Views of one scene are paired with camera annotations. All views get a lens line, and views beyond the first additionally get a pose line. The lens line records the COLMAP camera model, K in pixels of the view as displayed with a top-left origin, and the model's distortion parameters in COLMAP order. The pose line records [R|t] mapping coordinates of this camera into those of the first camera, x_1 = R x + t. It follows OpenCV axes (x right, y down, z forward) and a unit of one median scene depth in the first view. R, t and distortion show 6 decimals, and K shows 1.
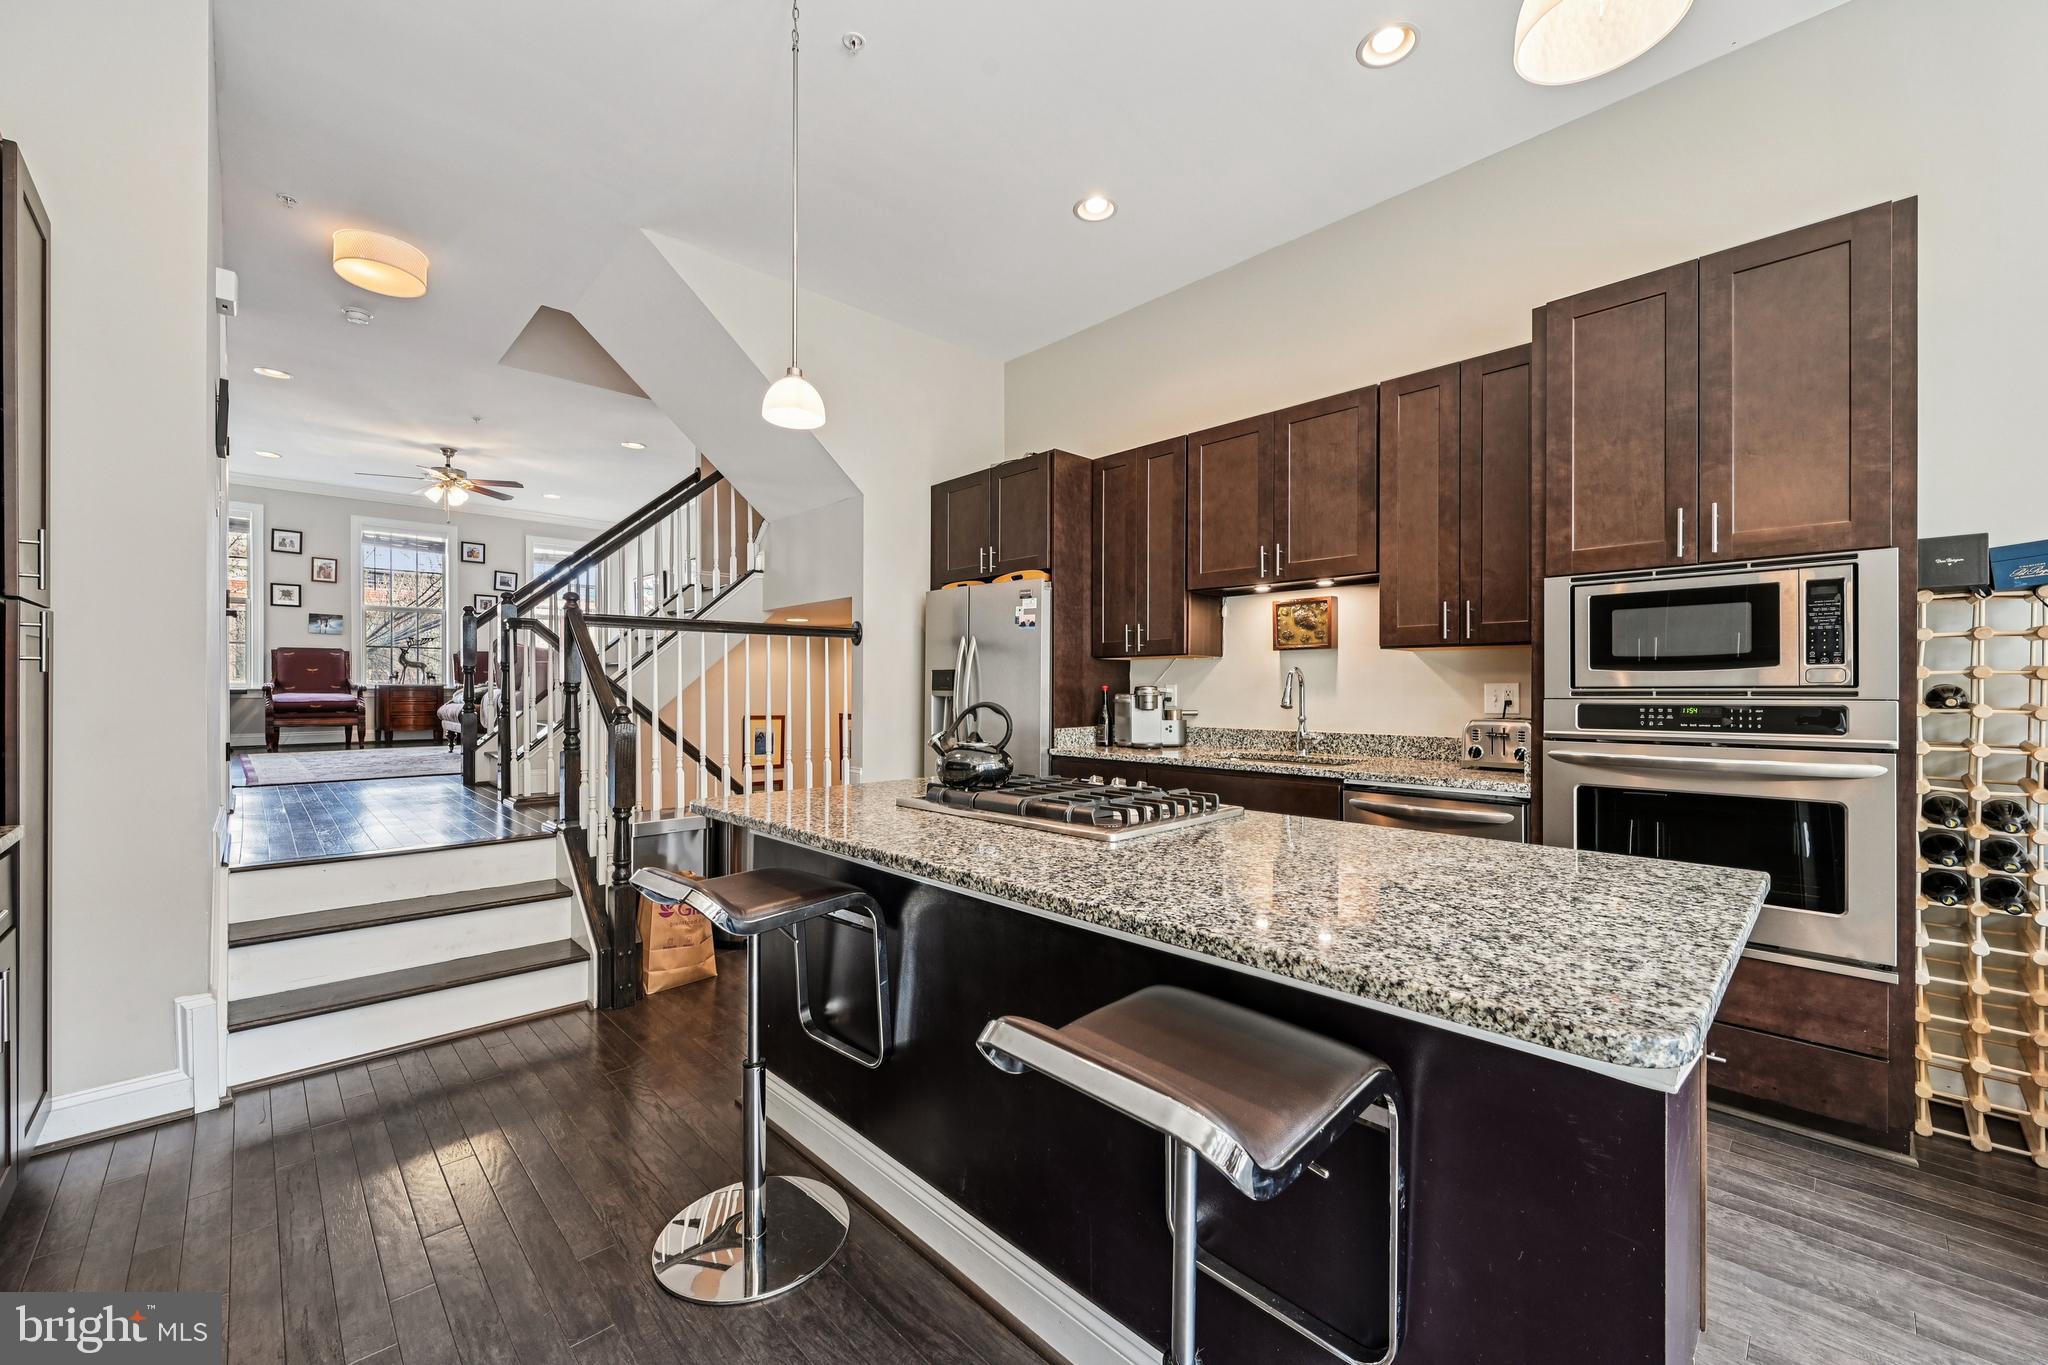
lens RADIAL K [[811.7, 0, 1032.2], [0, 811.7, 683.2], [0, 0, 1]] dist [-0.000329, -0.000078]
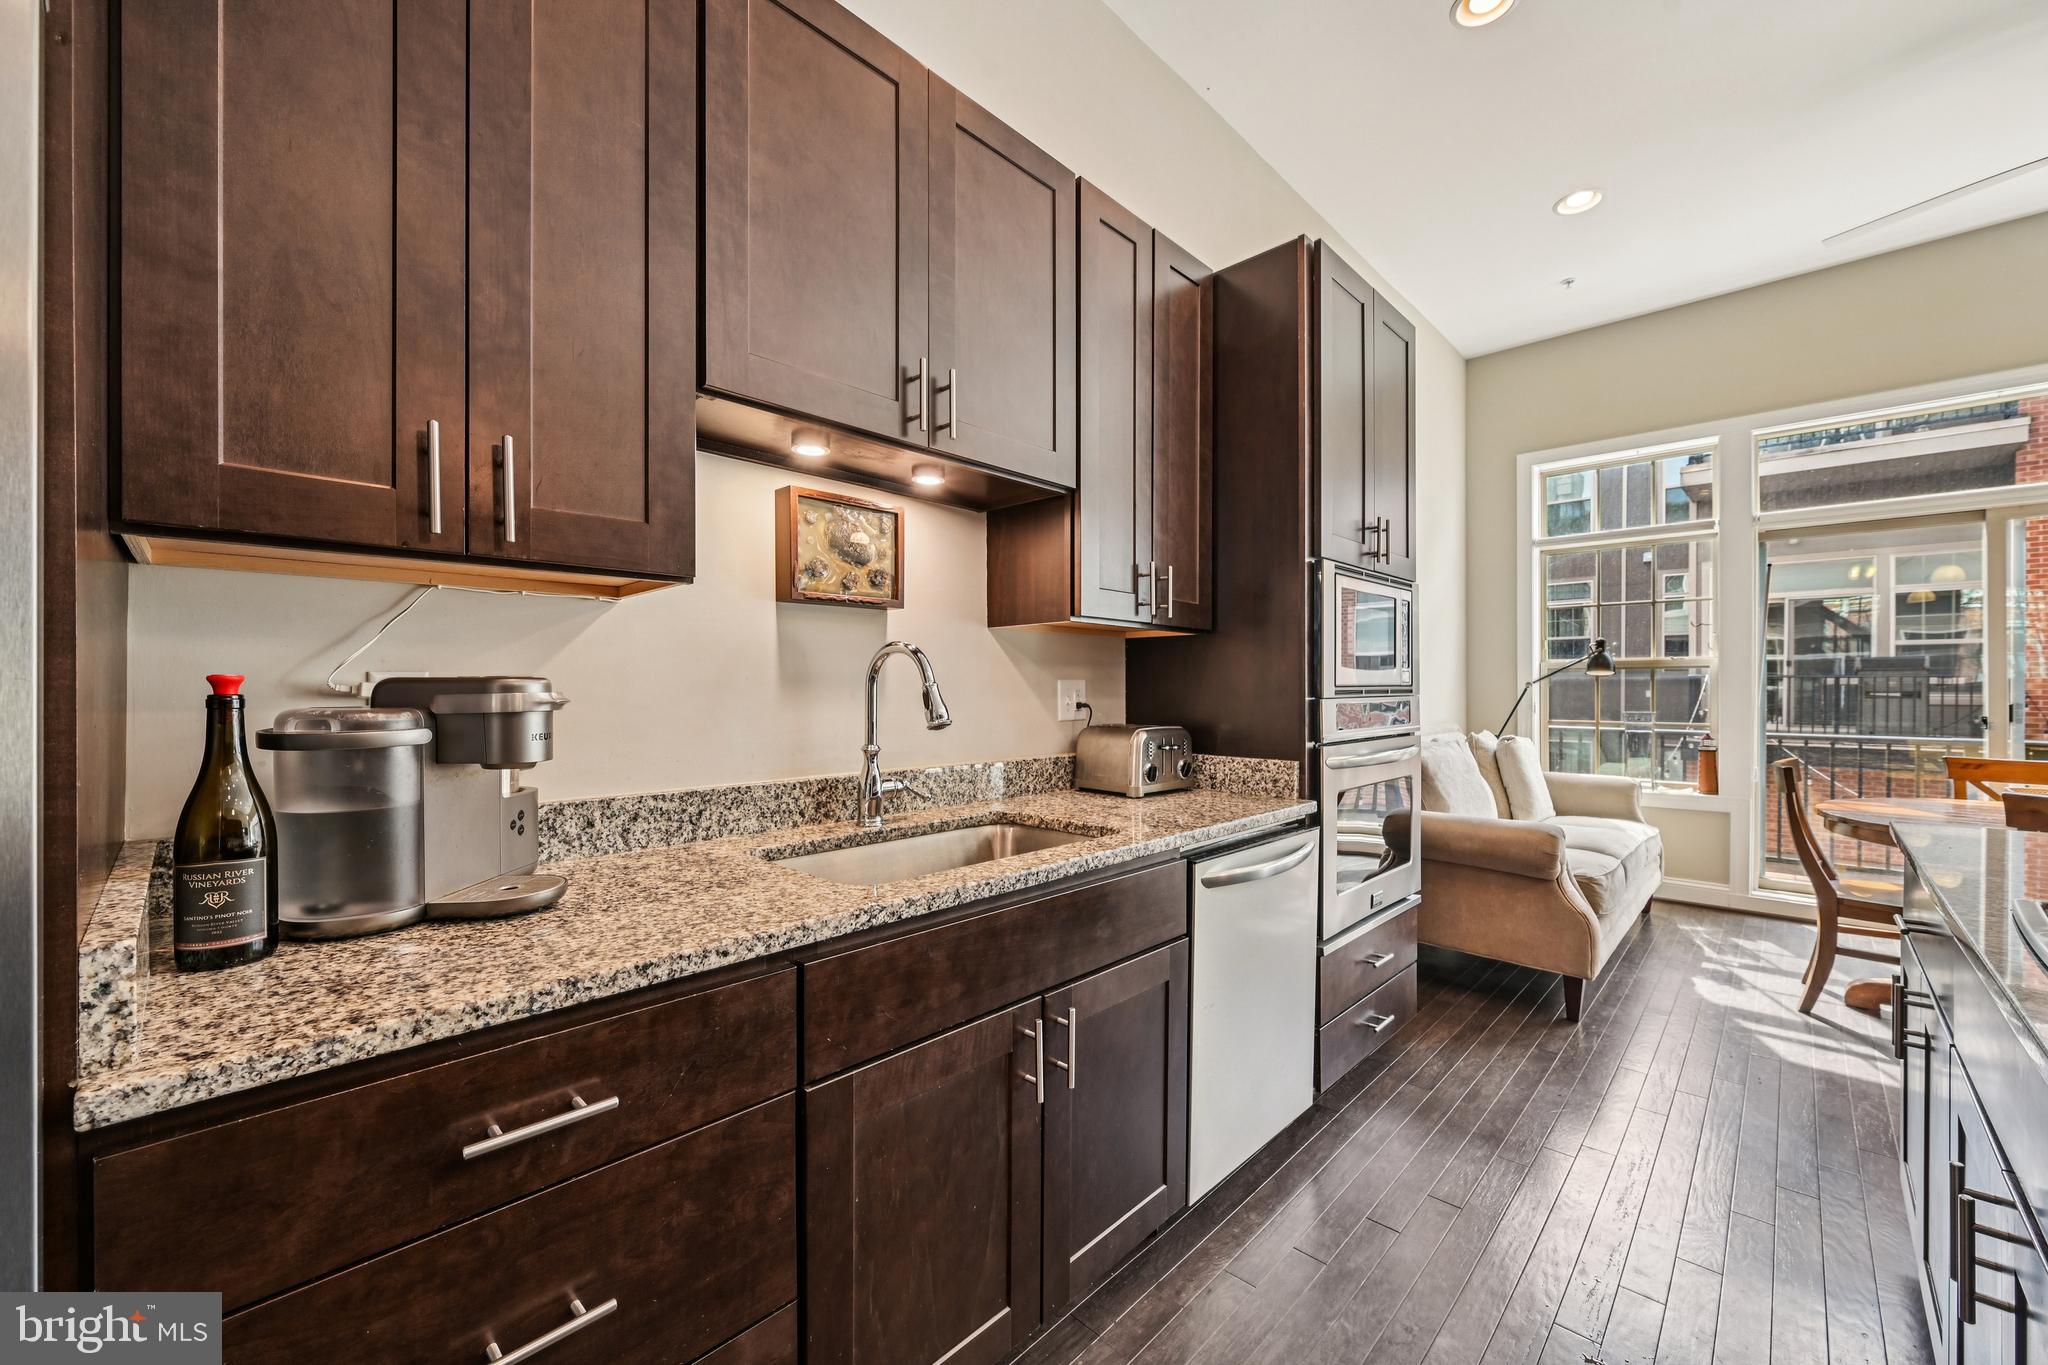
lens RADIAL K [[798.9, 0, 1034.5], [0, 798.9, 687.2], [0, 0, 1]] dist [-0.000874, 0.000181]
pose [[-0.033452, -0.000850, 0.999440, -0.131447], [-0.007605, 0.999971, 0.000596, 0.005577], [-0.999411, -0.007581, -0.033458, 0.864083]]
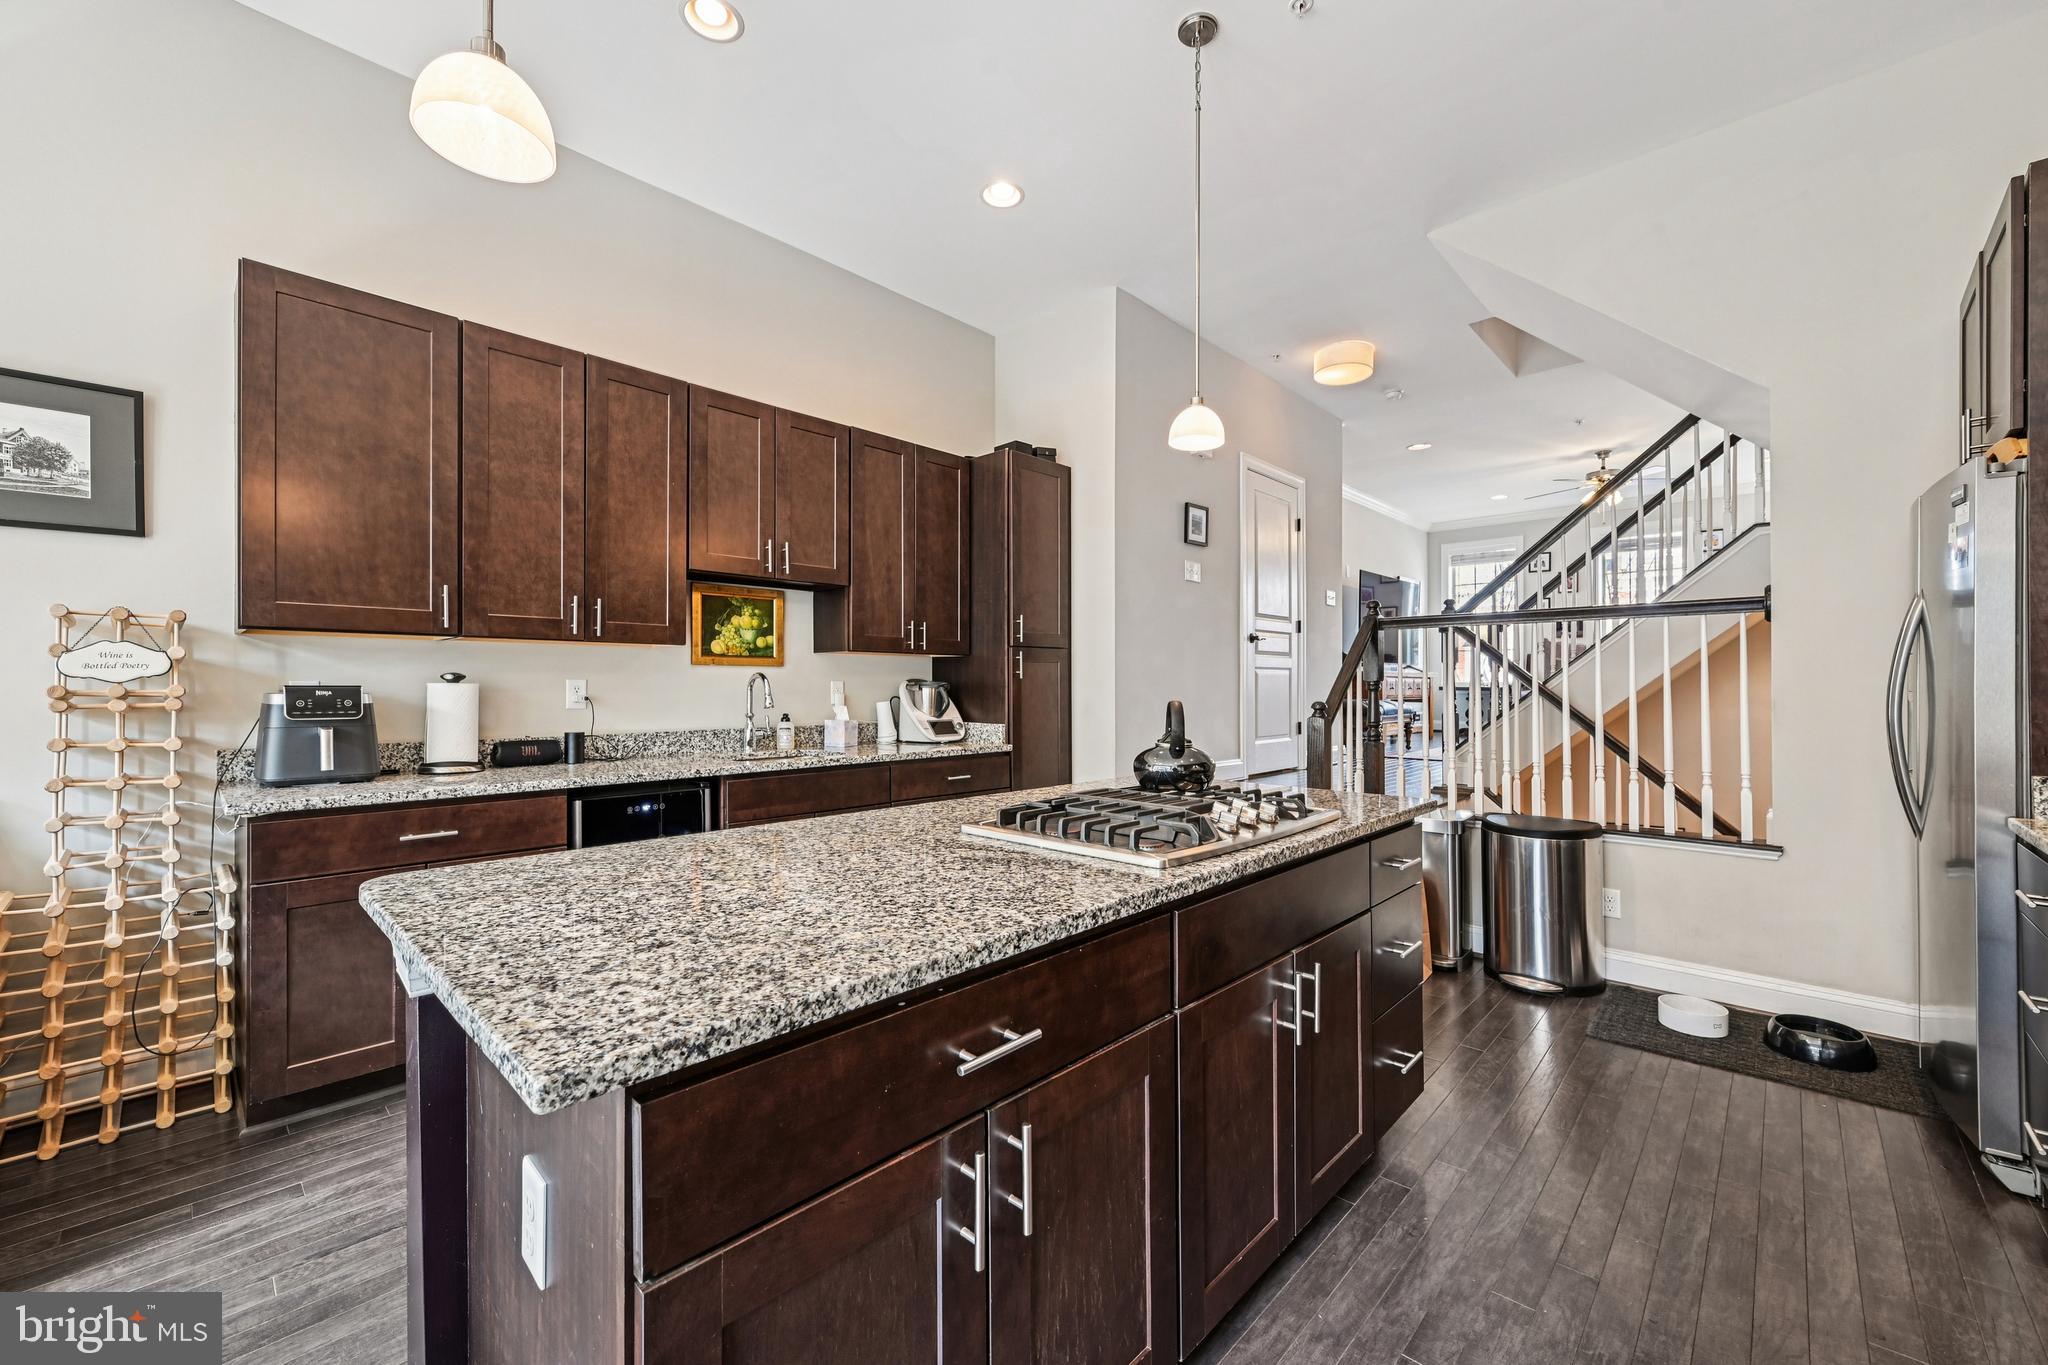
lens RADIAL K [[811.7, 0, 1032.2], [0, 811.7, 683.2], [0, 0, 1]] dist [-0.000329, -0.000078]
pose [[0.035201, -0.002800, -0.999376, 0.468887], [0.003452, 0.999990, -0.002681, 0.002005], [0.999374, -0.003356, 0.035210, 0.444767]]
